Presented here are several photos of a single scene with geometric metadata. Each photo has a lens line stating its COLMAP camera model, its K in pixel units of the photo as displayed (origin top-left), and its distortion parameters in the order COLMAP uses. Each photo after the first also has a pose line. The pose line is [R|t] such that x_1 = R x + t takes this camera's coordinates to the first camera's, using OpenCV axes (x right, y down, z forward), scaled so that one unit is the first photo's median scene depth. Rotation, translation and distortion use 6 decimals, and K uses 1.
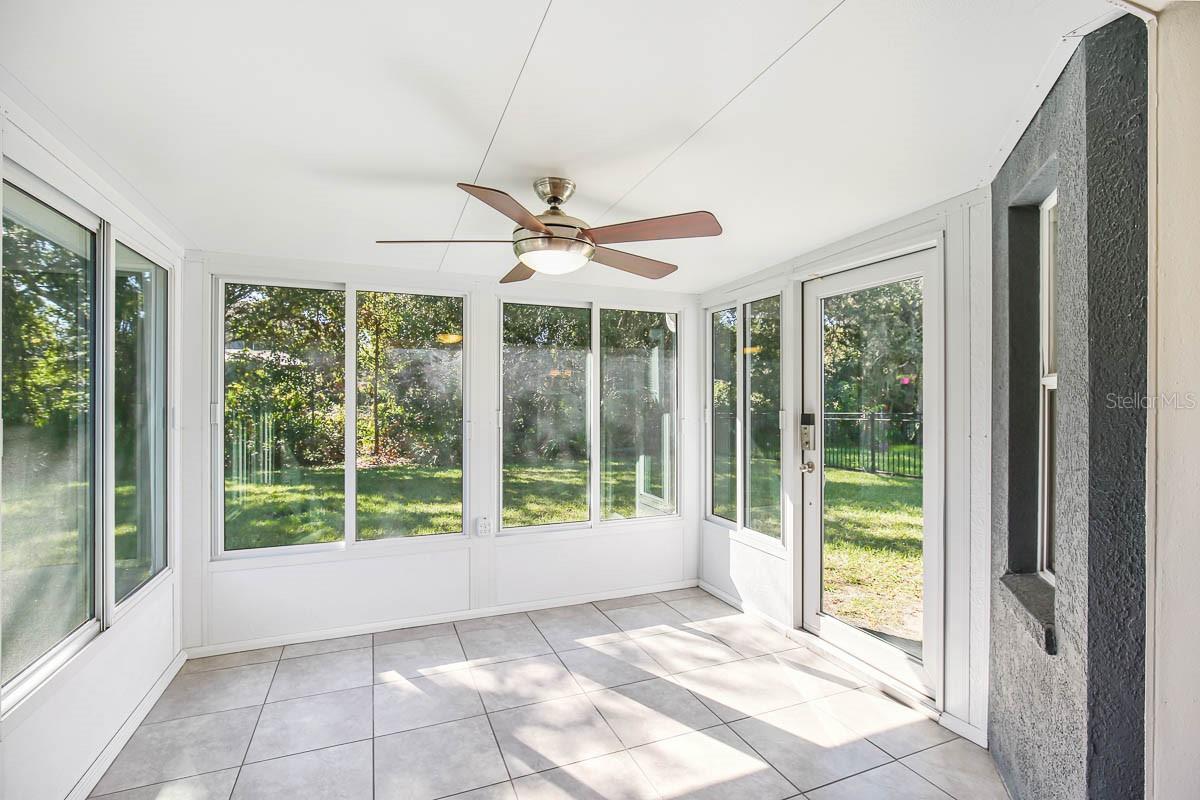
lens RADIAL K [[558.7, 0, 604.9], [0, 558.7, 397.5], [0, 0, 1]] dist [-0.001362, 0.000509]
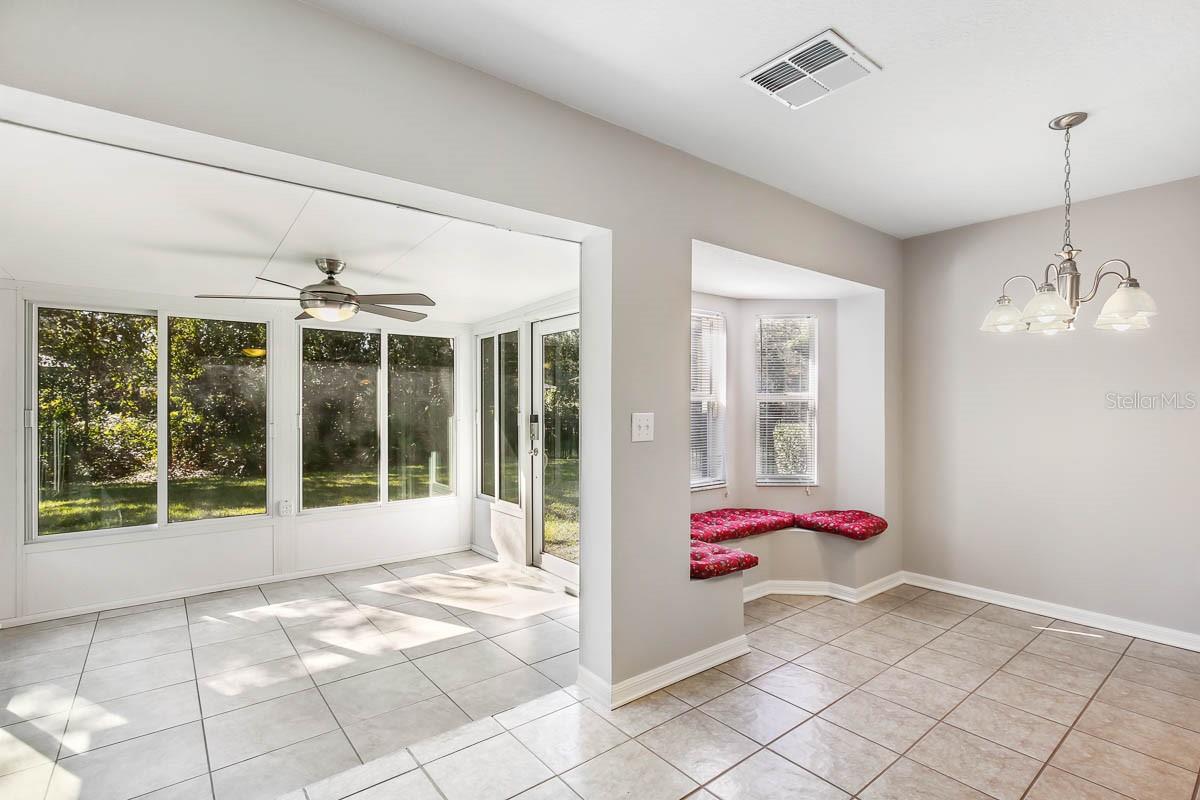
lens RADIAL K [[558.7, 0, 594.6], [0, 558.7, 404.2], [0, 0, 1]] dist [-0.001362, 0.000509]
pose [[0.964021, -0.003181, 0.265809, 0.117887], [0.003059, 0.999995, 0.000872, 0.000615], [-0.265810, -0.000028, 0.964025, -0.387318]]
